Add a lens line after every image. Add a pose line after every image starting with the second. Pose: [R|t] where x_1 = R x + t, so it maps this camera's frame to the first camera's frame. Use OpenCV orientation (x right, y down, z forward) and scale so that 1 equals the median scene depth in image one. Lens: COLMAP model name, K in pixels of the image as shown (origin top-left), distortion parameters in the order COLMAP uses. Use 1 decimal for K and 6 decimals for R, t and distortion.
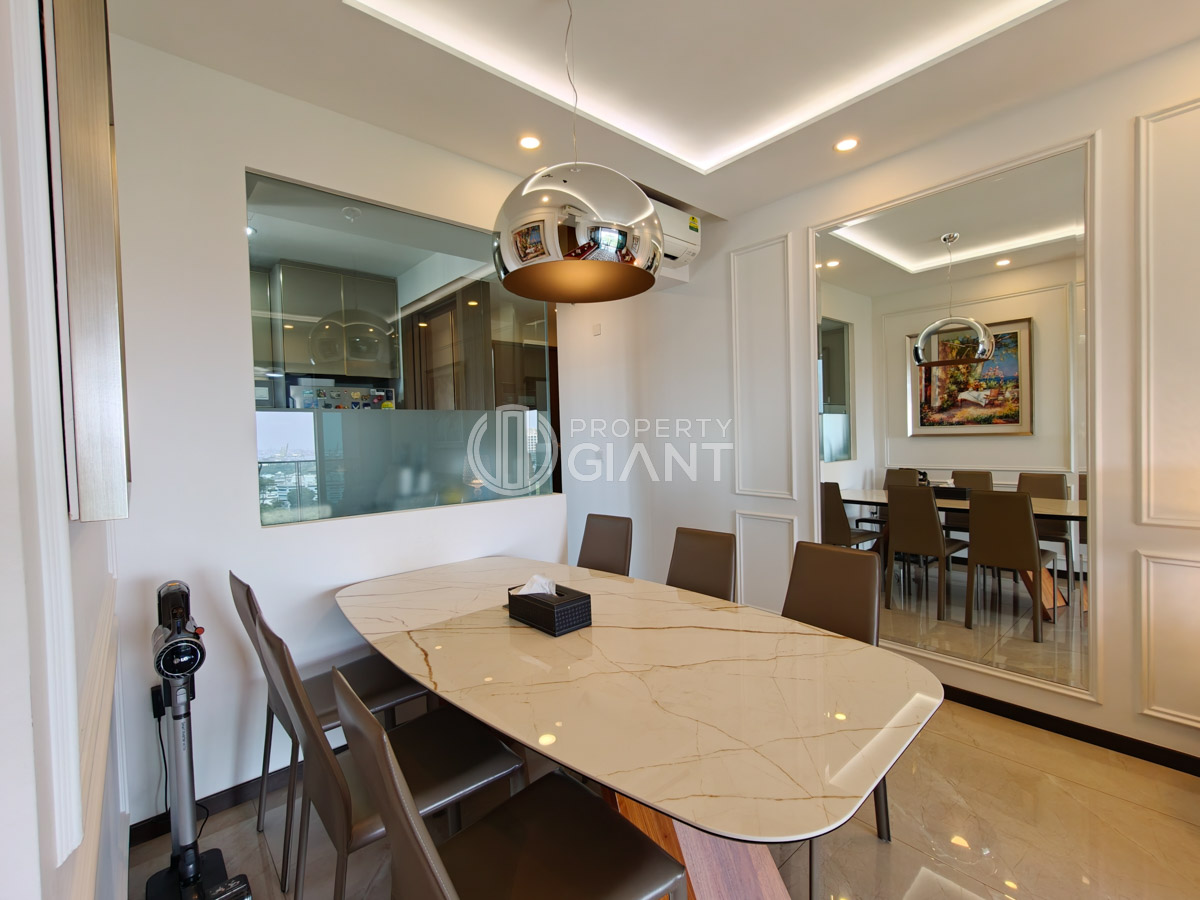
lens RADIAL K [[532.6, 0, 599.8], [0, 532.6, 449.6], [0, 0, 1]] dist [0.004441, -0.000021]
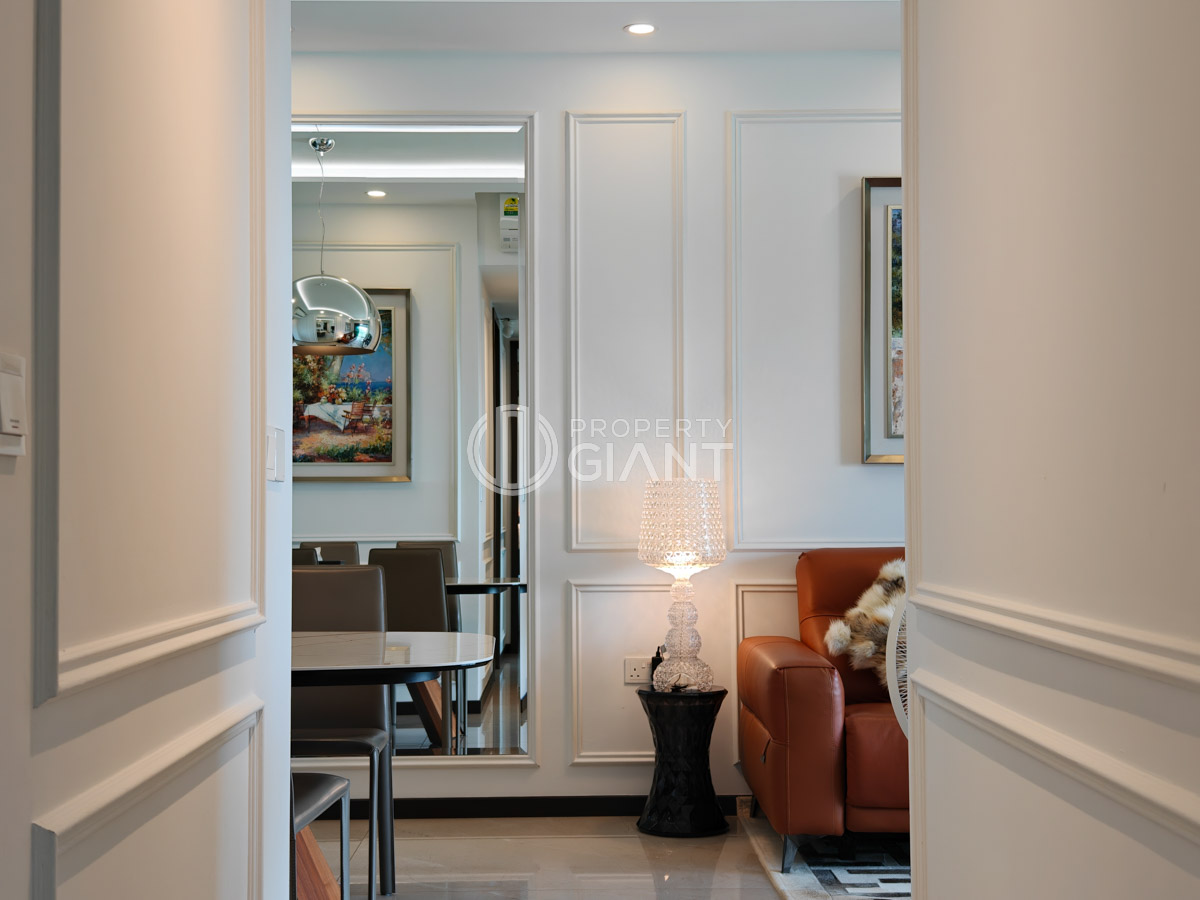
lens RADIAL K [[1692.5, 0, 559.3], [0, 1692.5, 451.0], [0, 0, 1]] dist [0.078740, 0.000000]
pose [[0.659190, 0.052996, 0.750107, -0.576181], [0.005826, 0.997124, -0.075568, 0.092980], [-0.751954, 0.054183, 0.656985, -0.435134]]
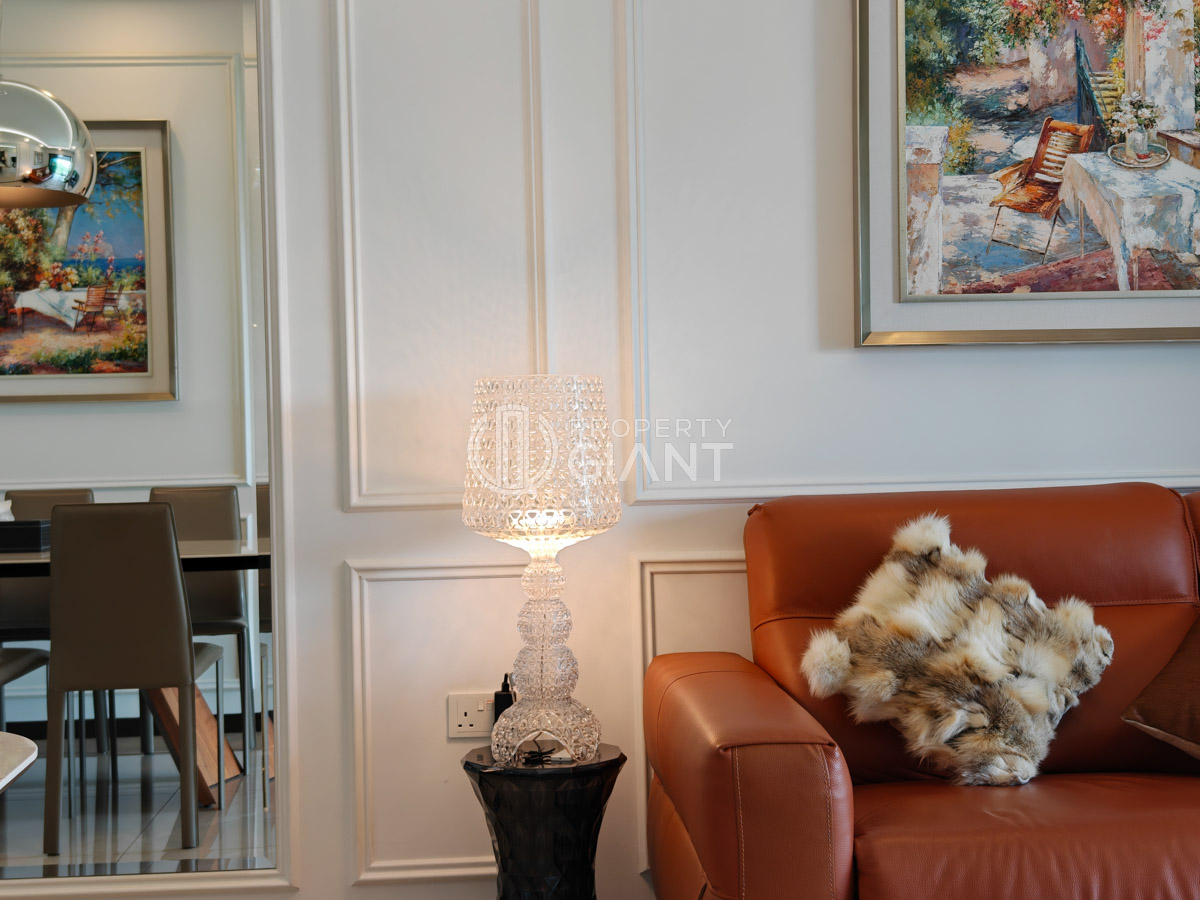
lens RADIAL K [[1692.5, 0, 606.0], [0, 1692.5, 447.4], [0, 0, 1]] dist [0.078740, 0.000000]
pose [[0.596839, 0.013121, 0.802253, -0.071936], [0.024834, 0.999085, -0.034815, 0.071020], [-0.801976, 0.040703, 0.595968, -0.082526]]
